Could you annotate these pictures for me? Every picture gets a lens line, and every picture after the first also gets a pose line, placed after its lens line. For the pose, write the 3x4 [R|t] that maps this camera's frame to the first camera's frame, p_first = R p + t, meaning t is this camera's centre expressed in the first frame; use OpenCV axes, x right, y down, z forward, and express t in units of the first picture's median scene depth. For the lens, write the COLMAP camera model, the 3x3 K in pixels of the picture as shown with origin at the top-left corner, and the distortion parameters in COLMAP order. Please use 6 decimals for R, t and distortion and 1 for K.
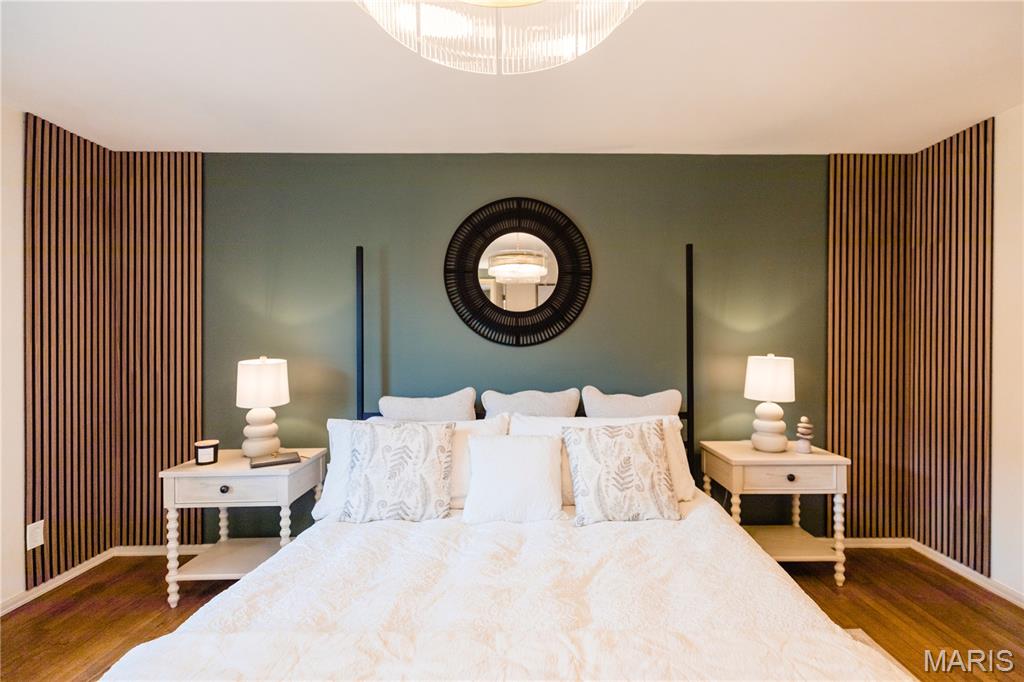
lens RADIAL K [[479.2, 0, 517.3], [0, 479.2, 338.7], [0, 0, 1]] dist [-0.001653, 0.001526]
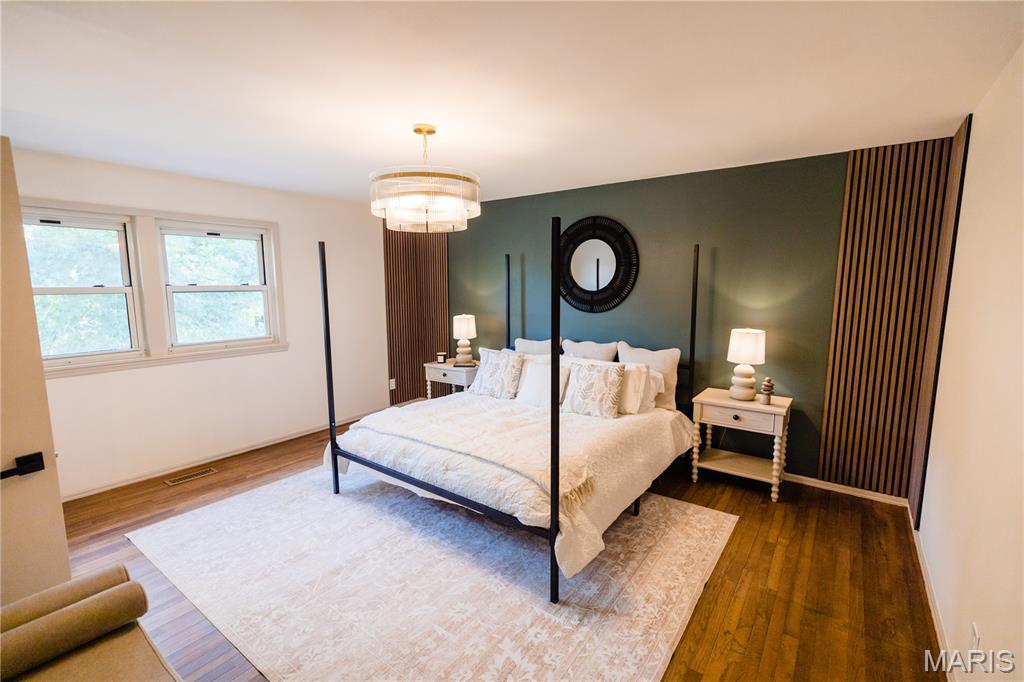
lens RADIAL K [[479.2, 0, 507.4], [0, 479.2, 346.9], [0, 0, 1]] dist [-0.001653, 0.001526]
pose [[0.784358, 0.085444, -0.614395, 0.862849], [0.007236, 0.989140, 0.146797, -0.121173], [0.620266, -0.119588, 0.775222, -0.462099]]
